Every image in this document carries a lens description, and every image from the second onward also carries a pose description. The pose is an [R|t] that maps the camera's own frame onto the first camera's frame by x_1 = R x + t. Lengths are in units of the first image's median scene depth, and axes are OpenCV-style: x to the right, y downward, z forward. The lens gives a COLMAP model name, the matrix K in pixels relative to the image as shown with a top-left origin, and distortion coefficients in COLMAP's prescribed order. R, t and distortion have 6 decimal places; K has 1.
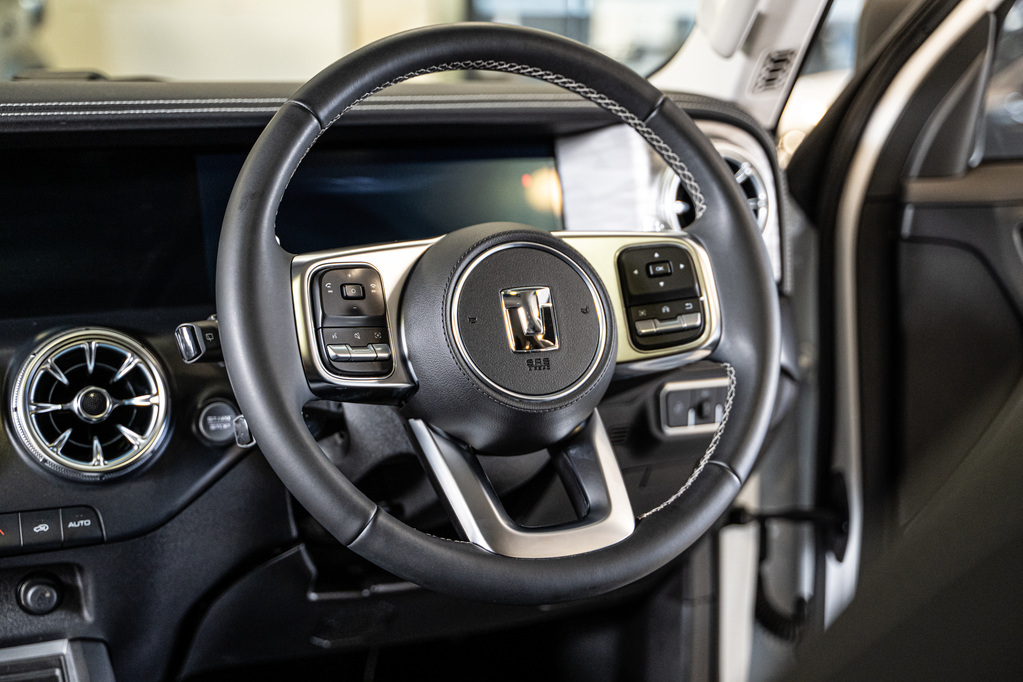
lens RADIAL K [[1517.8, 0, 511.5], [0, 1517.8, 341.0], [0, 0, 1]] dist [-0.006531, 0.012921]
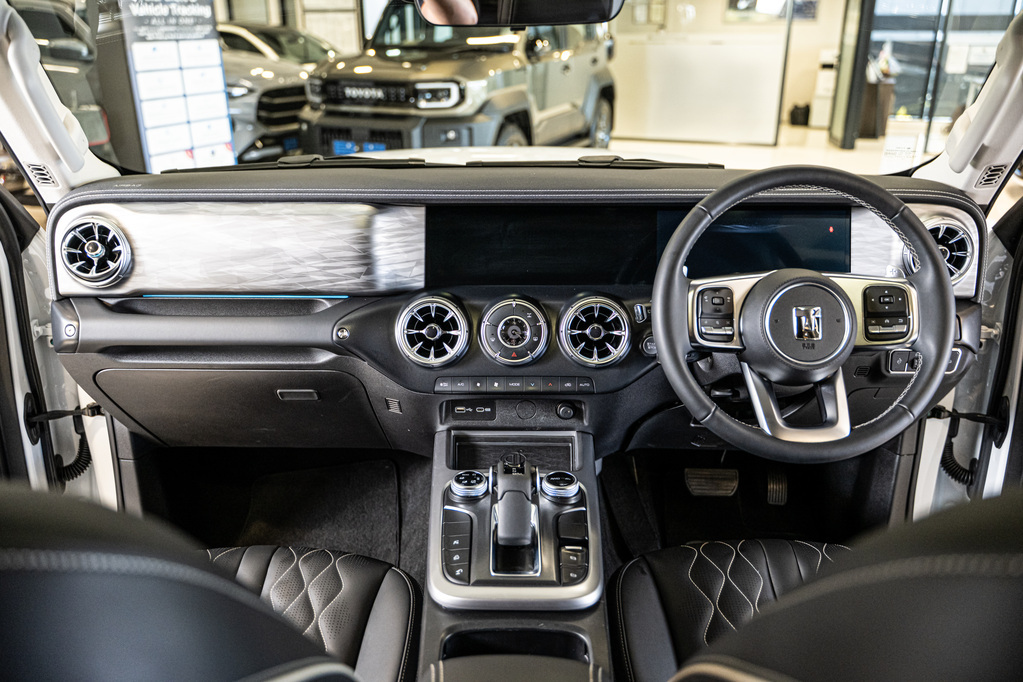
lens RADIAL K [[813.0, 0, 511.5], [0, 813.0, 341.0], [0, 0, 1]] dist [-0.005238, -0.002359]
pose [[0.915562, 0.130197, -0.380519, 0.061186], [-0.078922, 0.985917, 0.147442, -0.109469], [0.394357, -0.104961, 0.912944, -0.119854]]
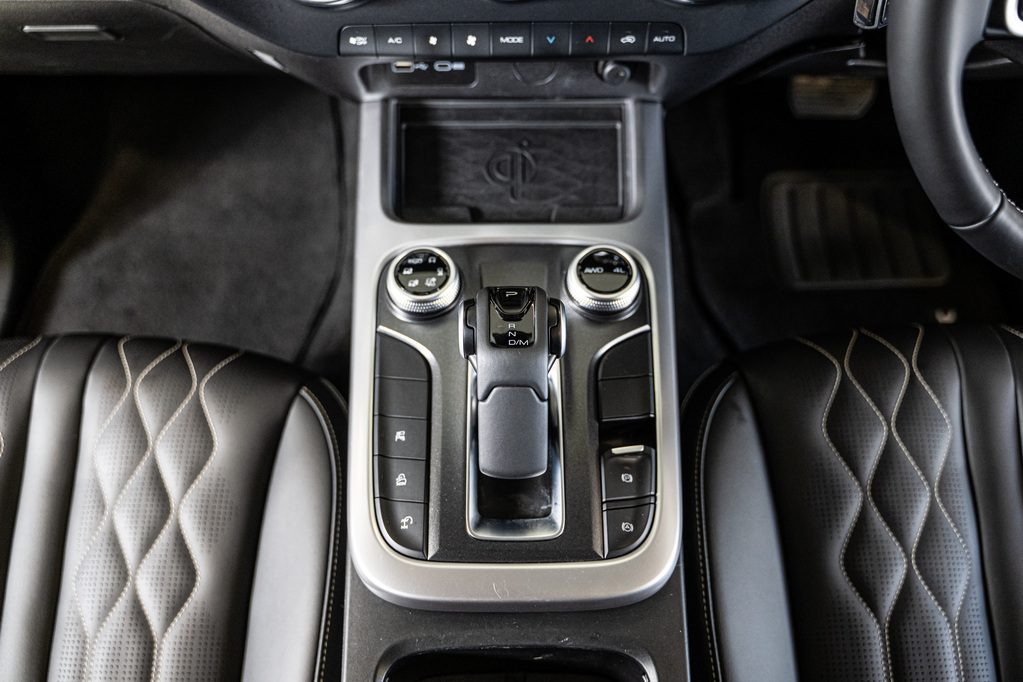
lens RADIAL K [[813.0, 0, 511.5], [0, 813.0, 341.0], [0, 0, 1]] dist [-0.005238, -0.002359]
pose [[0.917025, 0.338292, -0.211245, -0.194755], [-0.074098, 0.664951, 0.743202, -0.142388], [0.391887, -0.665882, 0.634843, 0.477644]]
